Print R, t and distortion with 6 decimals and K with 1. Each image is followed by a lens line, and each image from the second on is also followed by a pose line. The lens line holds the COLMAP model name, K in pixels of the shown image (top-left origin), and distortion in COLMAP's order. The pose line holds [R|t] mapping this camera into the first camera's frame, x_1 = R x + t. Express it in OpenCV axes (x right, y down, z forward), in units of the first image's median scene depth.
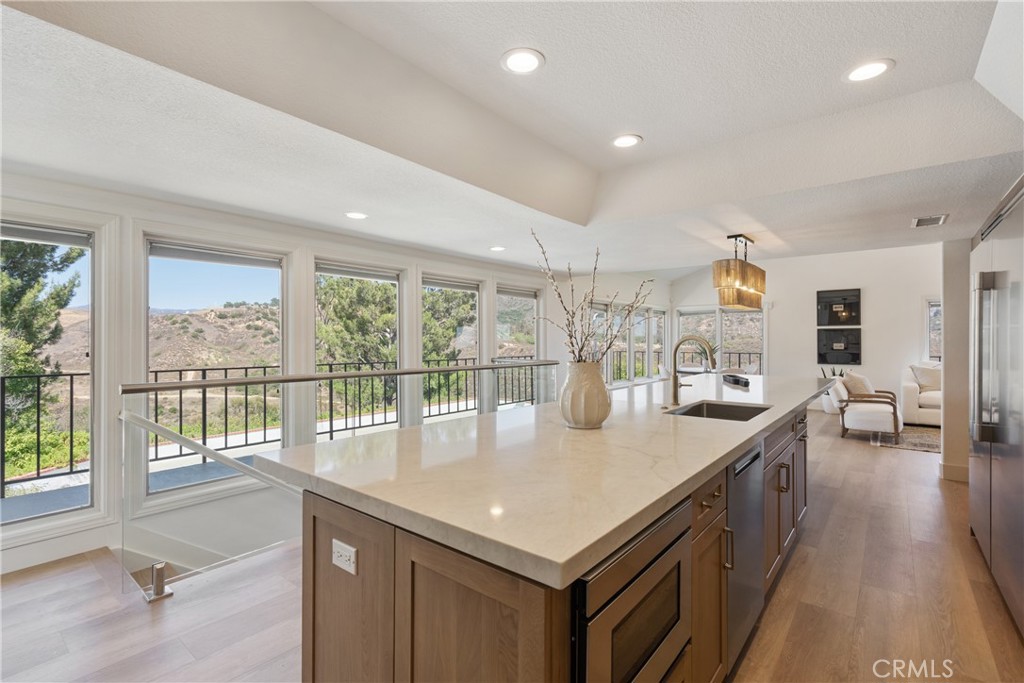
lens RADIAL K [[471.8, 0, 518.6], [0, 471.8, 342.3], [0, 0, 1]] dist [0.004306, 0.000527]
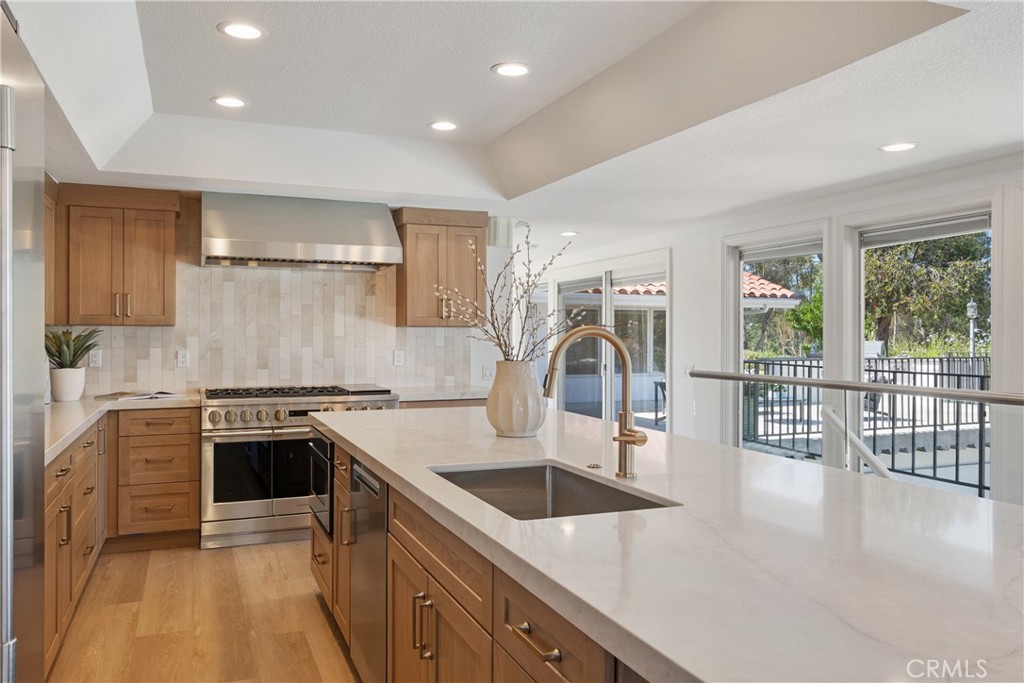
lens RADIAL K [[780.2, 0, 511.5], [0, 780.2, 337.0], [0, 0, 1]] dist [0.011705, 0.002499]
pose [[-0.475742, -0.000845, -0.879584, 0.842110], [-0.007044, 0.999971, 0.002849, -0.003578], [0.879557, 0.007551, -0.475734, 1.013849]]
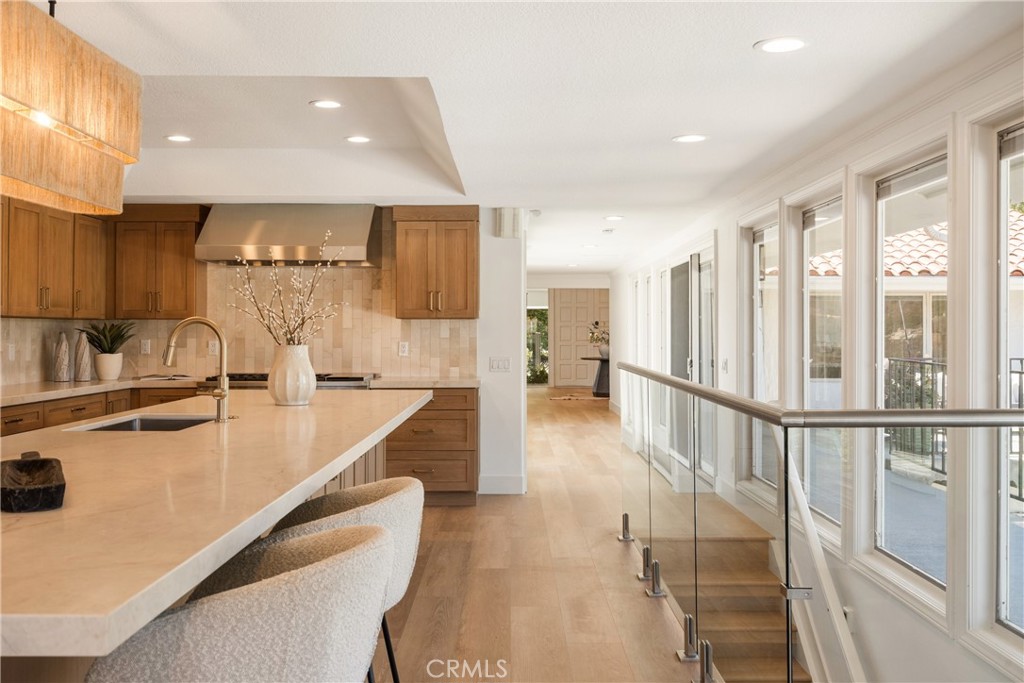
lens RADIAL K [[1003.1, 0, 515.1], [0, 1003.1, 339.7], [0, 0, 1]] dist [0.009799, 0.000000]
pose [[-0.769537, 0.003355, -0.638593, 0.769290], [-0.004509, 0.999933, 0.010688, 0.000098], [0.638586, 0.011104, -0.769470, 1.558827]]
